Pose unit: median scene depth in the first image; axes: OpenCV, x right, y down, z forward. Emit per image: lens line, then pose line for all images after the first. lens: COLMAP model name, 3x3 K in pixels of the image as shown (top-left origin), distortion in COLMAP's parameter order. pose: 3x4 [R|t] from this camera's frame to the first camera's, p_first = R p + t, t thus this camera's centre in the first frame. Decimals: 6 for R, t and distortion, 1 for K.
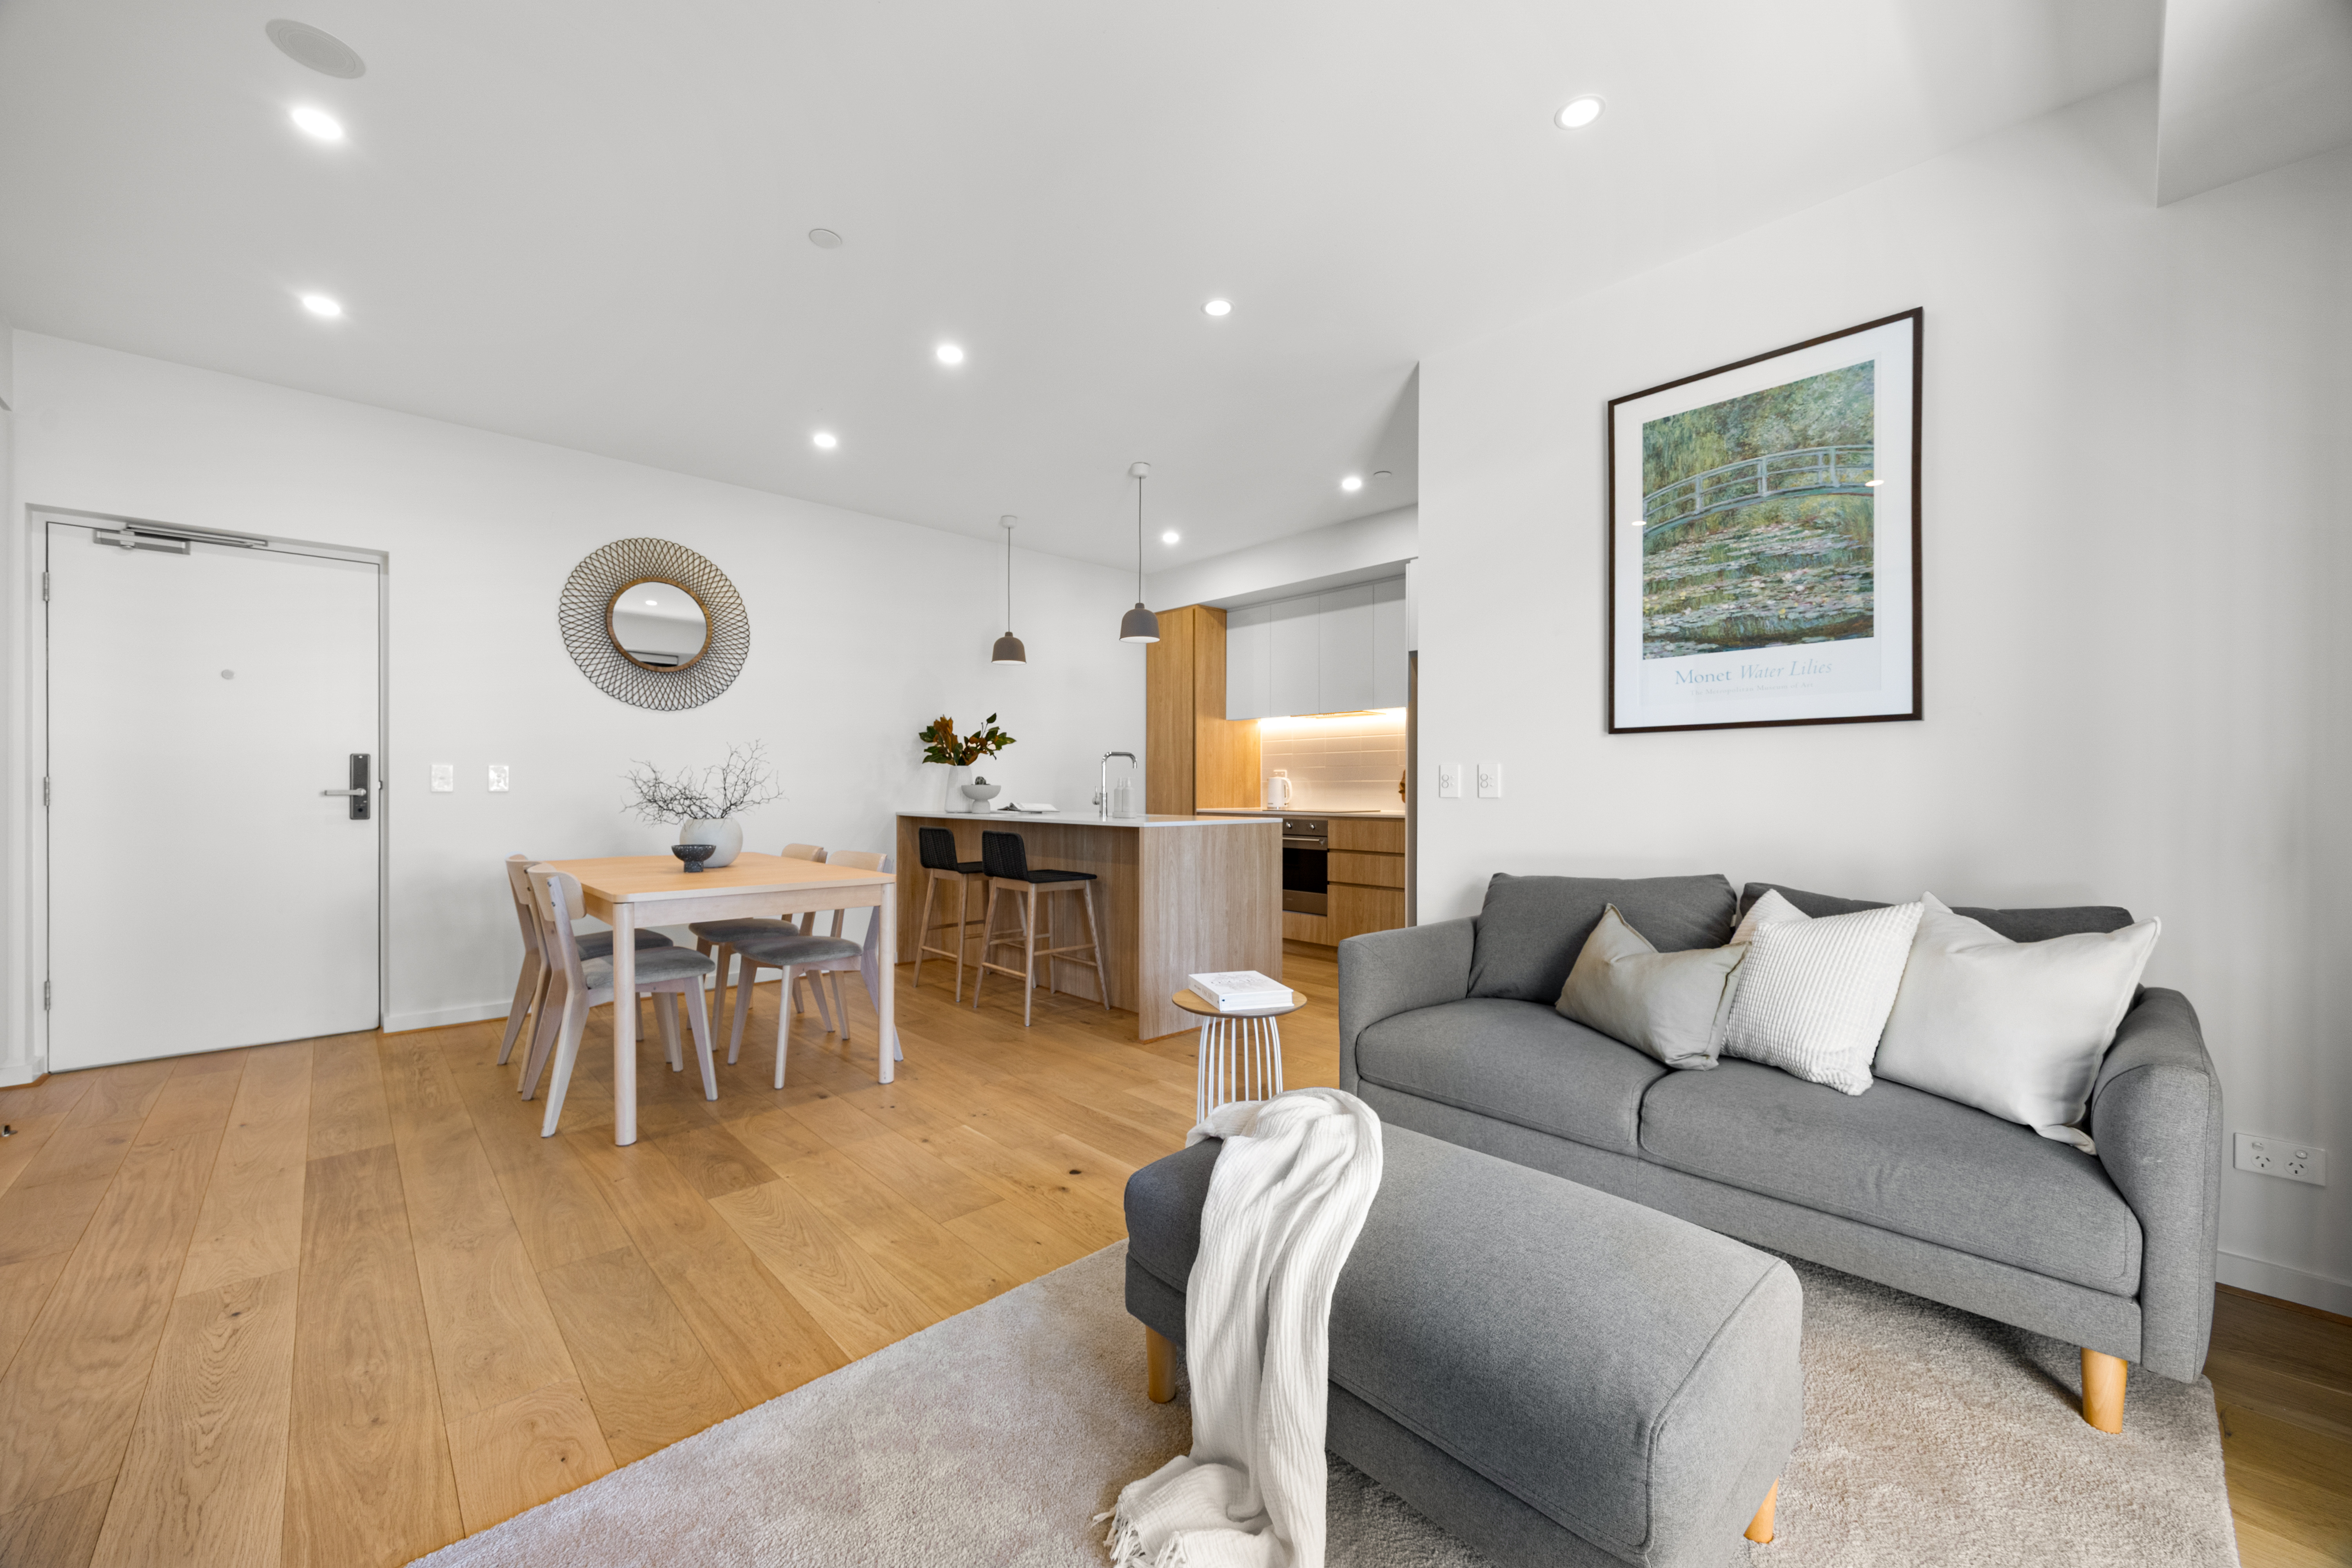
lens RADIAL K [[896.1, 0, 1168.8], [0, 896.1, 781.4], [0, 0, 1]] dist [-0.000043, -0.000186]
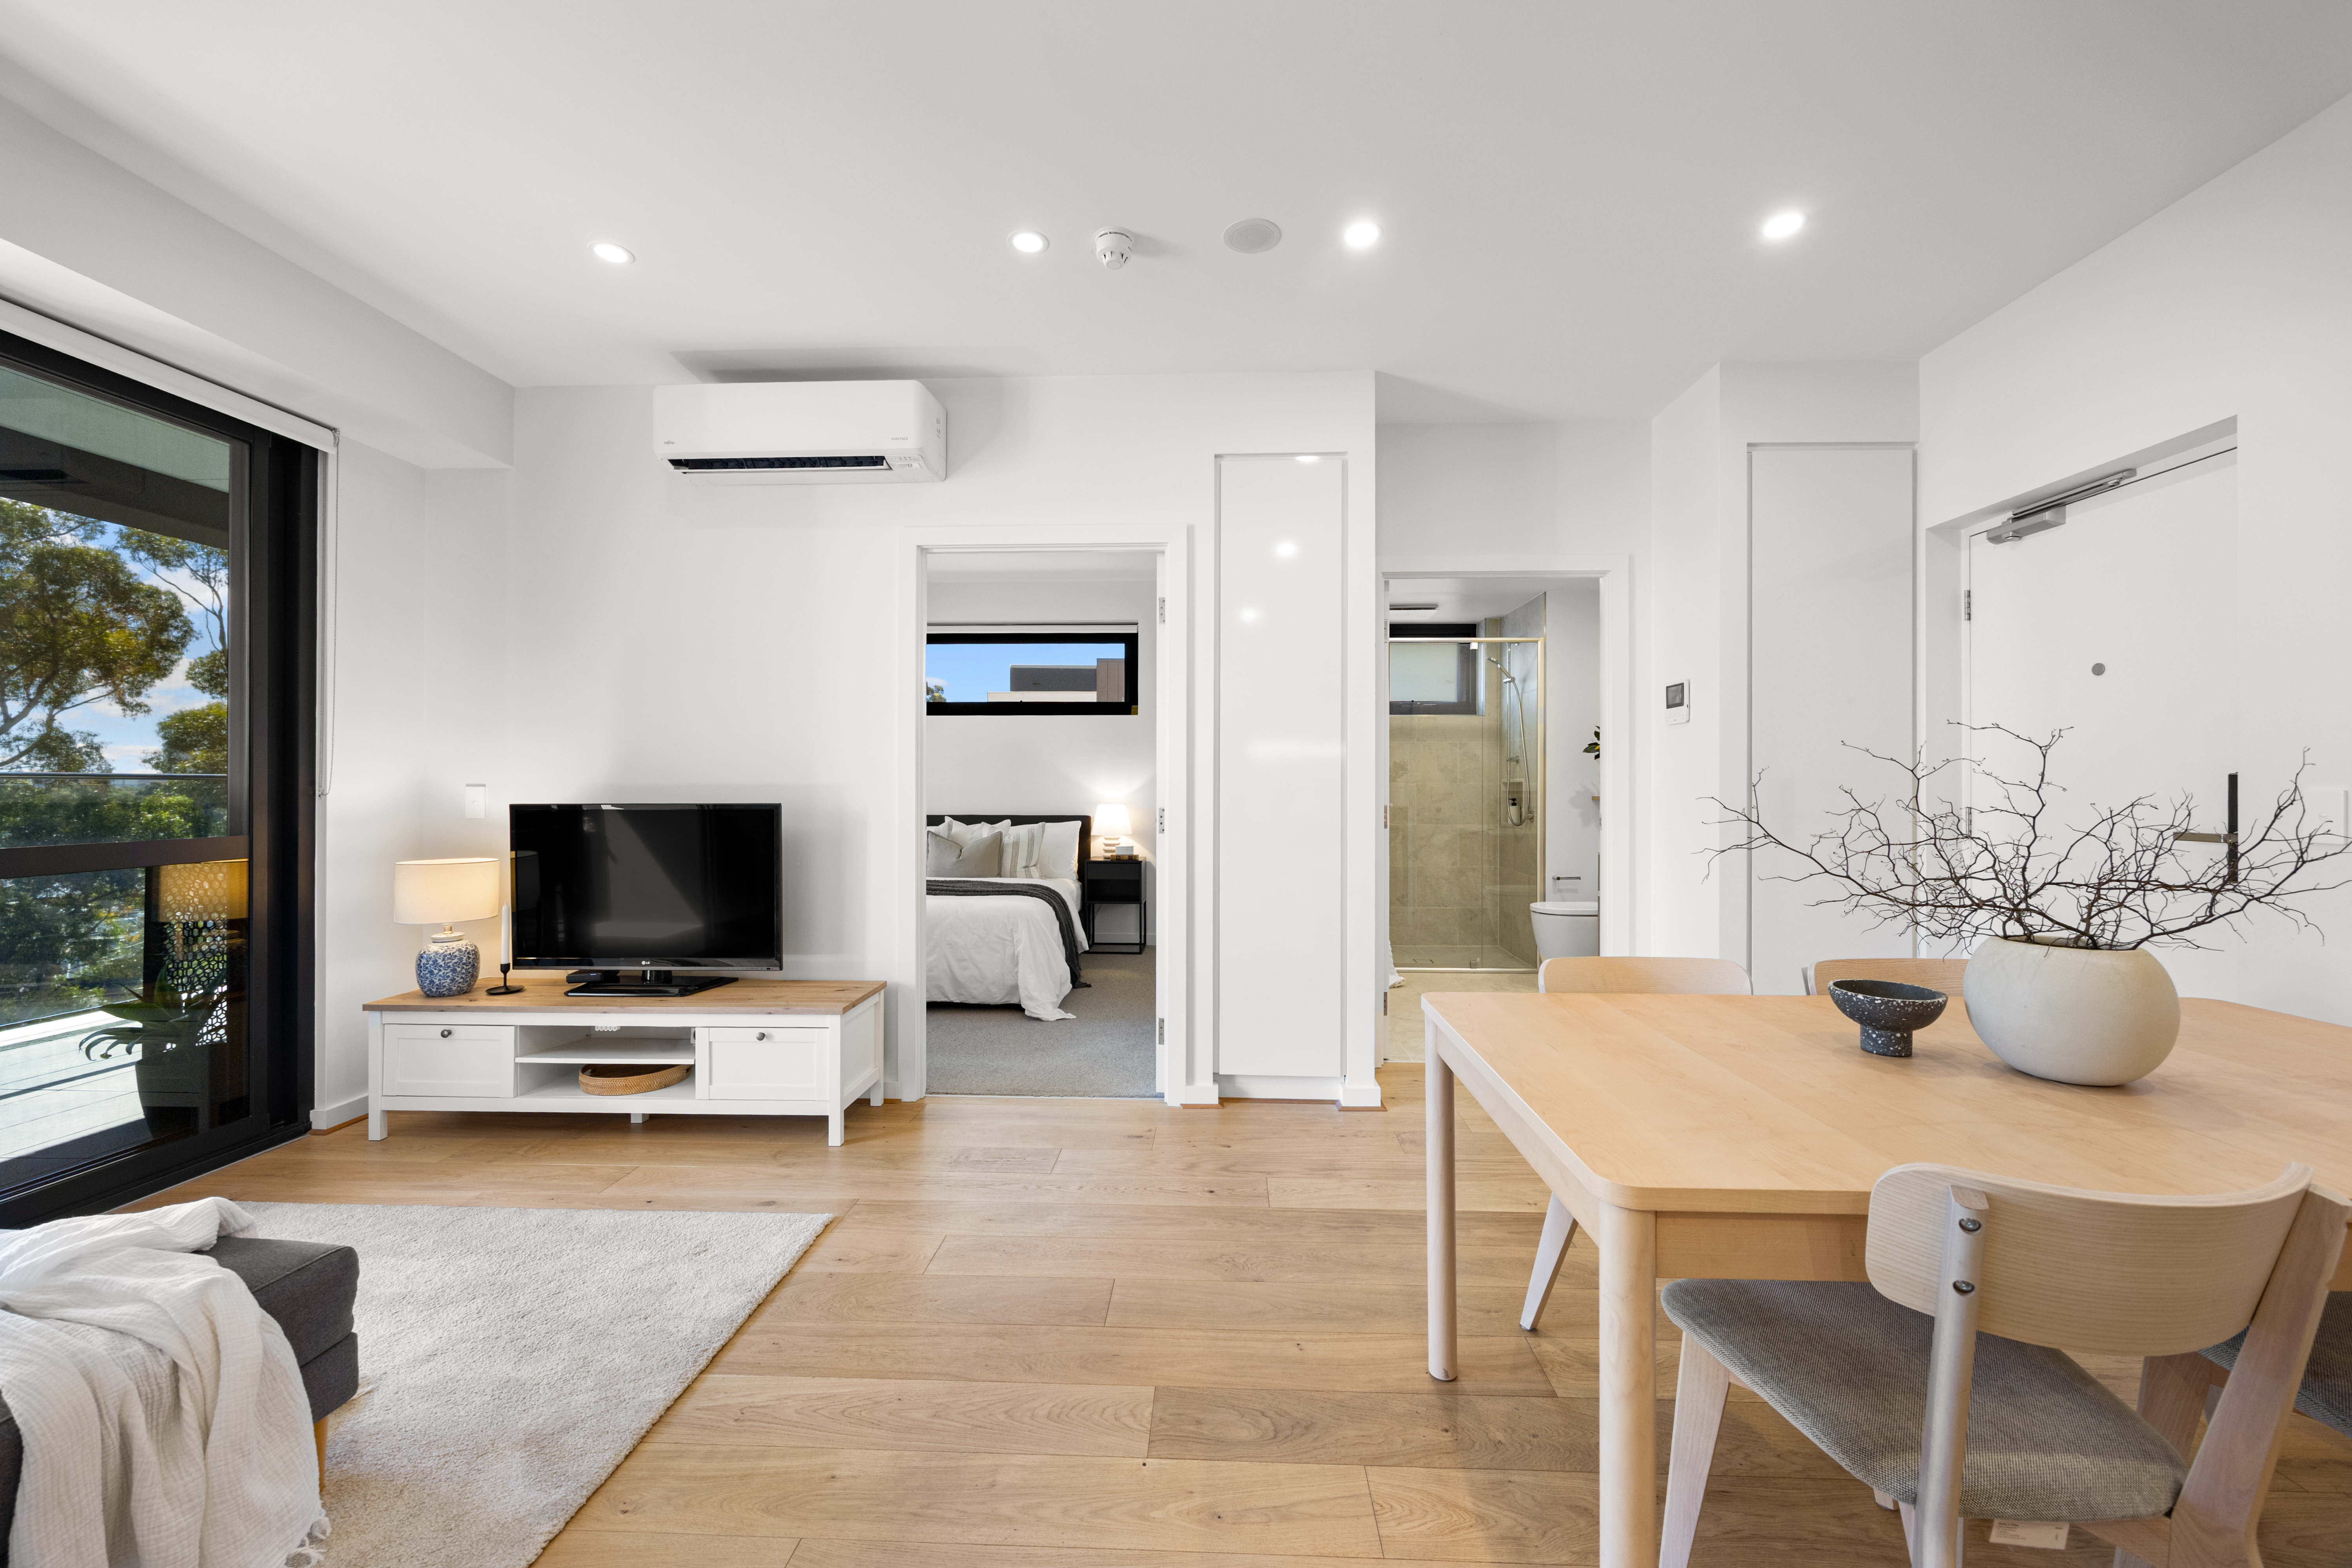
lens RADIAL K [[911.4, 0, 1184.9], [0, 911.4, 781.5], [0, 0, 1]] dist [-0.001106, -0.000261]
pose [[-0.712526, -0.006740, -0.701613, 0.004456], [0.000548, 0.999948, -0.010163, -0.027032], [0.701645, -0.007626, -0.712486, 1.314373]]
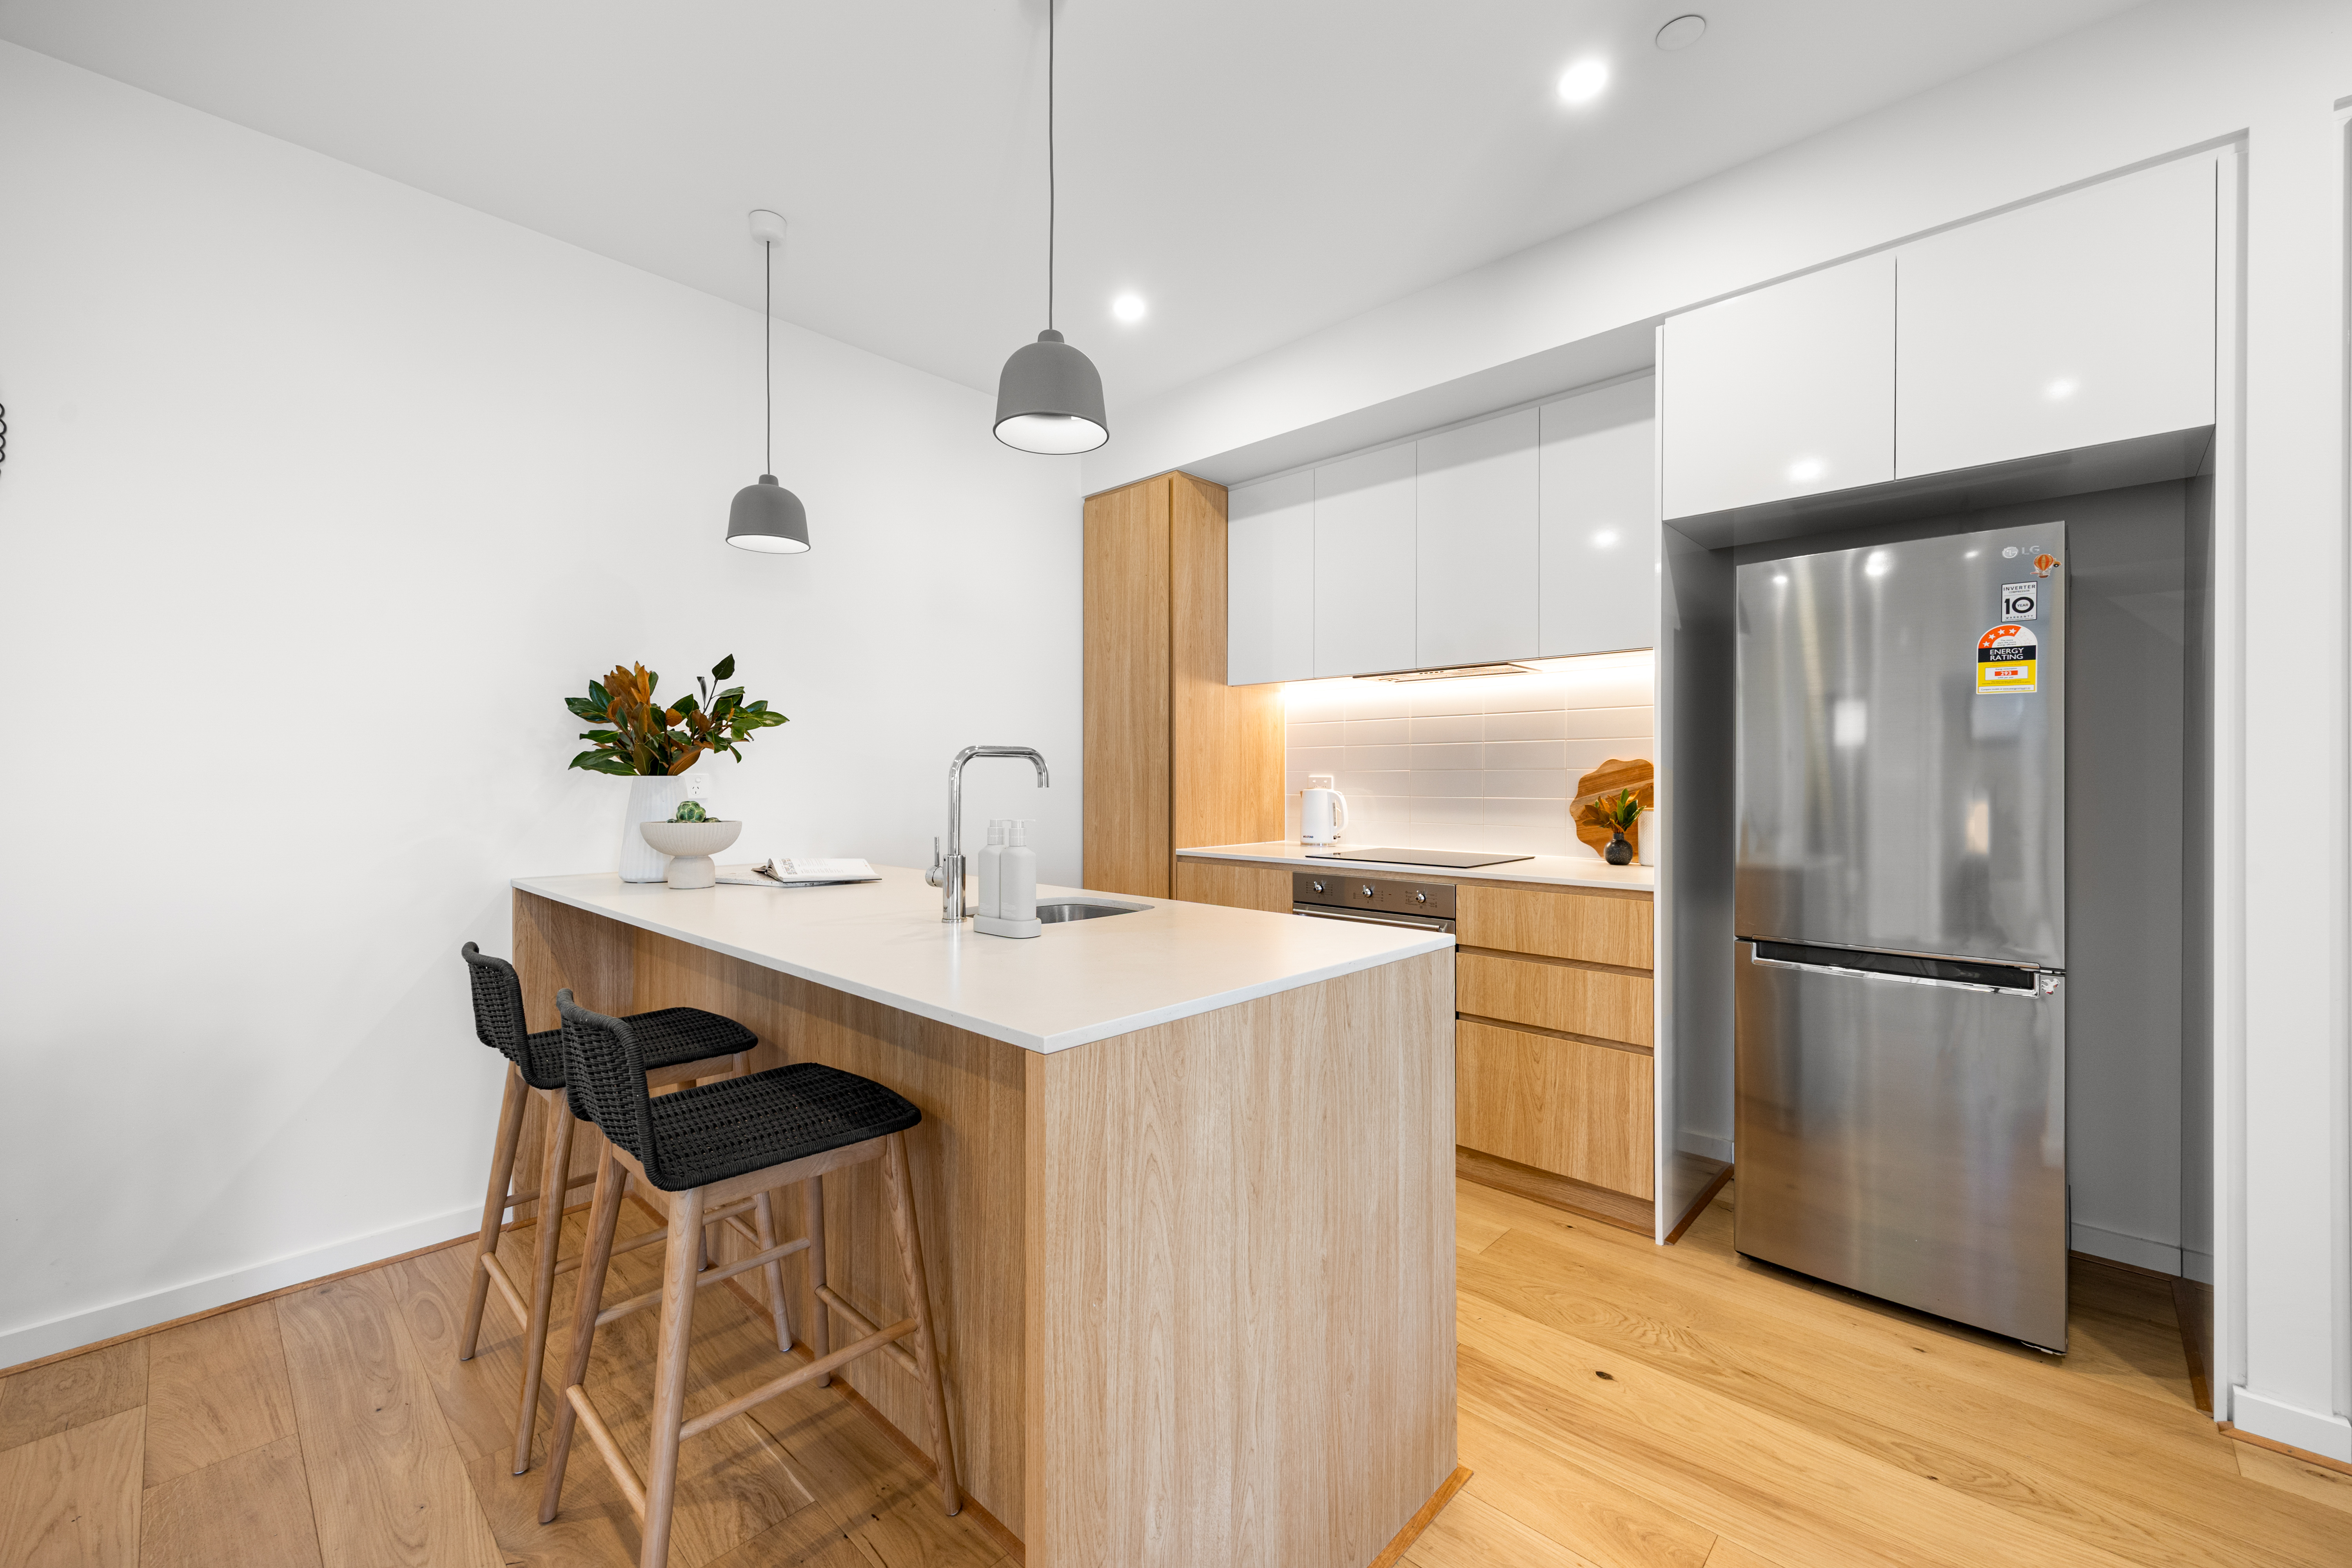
lens RADIAL K [[943.0, 0, 1171.6], [0, 943.0, 780.8], [0, 0, 1]] dist [0.000668, 0.000319]
pose [[0.998352, -0.001325, 0.057377, -0.009722], [0.000707, 0.999941, 0.010795, -0.037525], [-0.057388, -0.010736, 0.998294, 1.003522]]
